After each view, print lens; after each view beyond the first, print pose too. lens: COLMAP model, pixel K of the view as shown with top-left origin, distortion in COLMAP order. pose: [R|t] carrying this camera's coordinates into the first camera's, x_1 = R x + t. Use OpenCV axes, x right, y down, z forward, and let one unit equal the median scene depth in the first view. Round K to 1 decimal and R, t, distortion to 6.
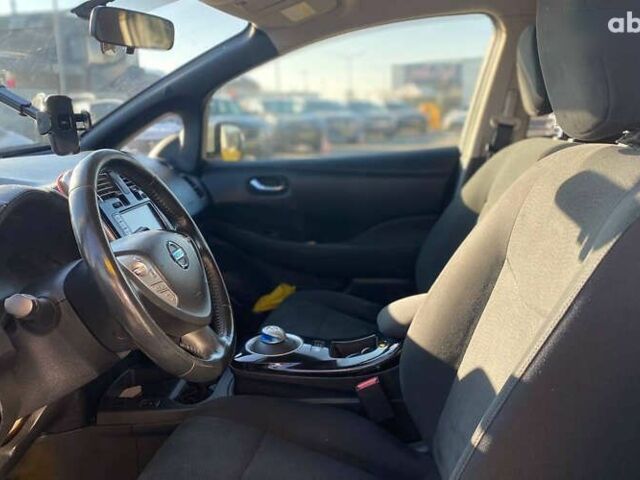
lens RADIAL K [[579.3, 0, 299.9], [0, 579.3, 240.1], [0, 0, 1]] dist [0.098451, -0.186529]
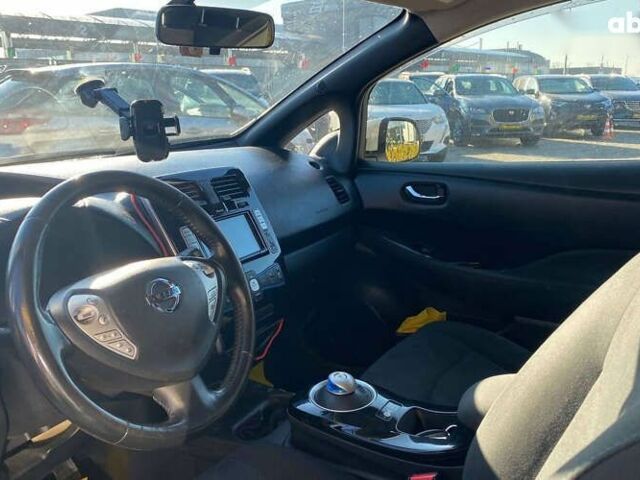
lens RADIAL K [[579.3, 0, 299.9], [0, 579.3, 240.1], [0, 0, 1]] dist [0.098451, -0.186529]
pose [[0.907870, 0.111821, -0.404064, 0.191290], [-0.098496, 0.993688, 0.053688, -0.074330], [0.407517, -0.008943, 0.913154, 0.172803]]
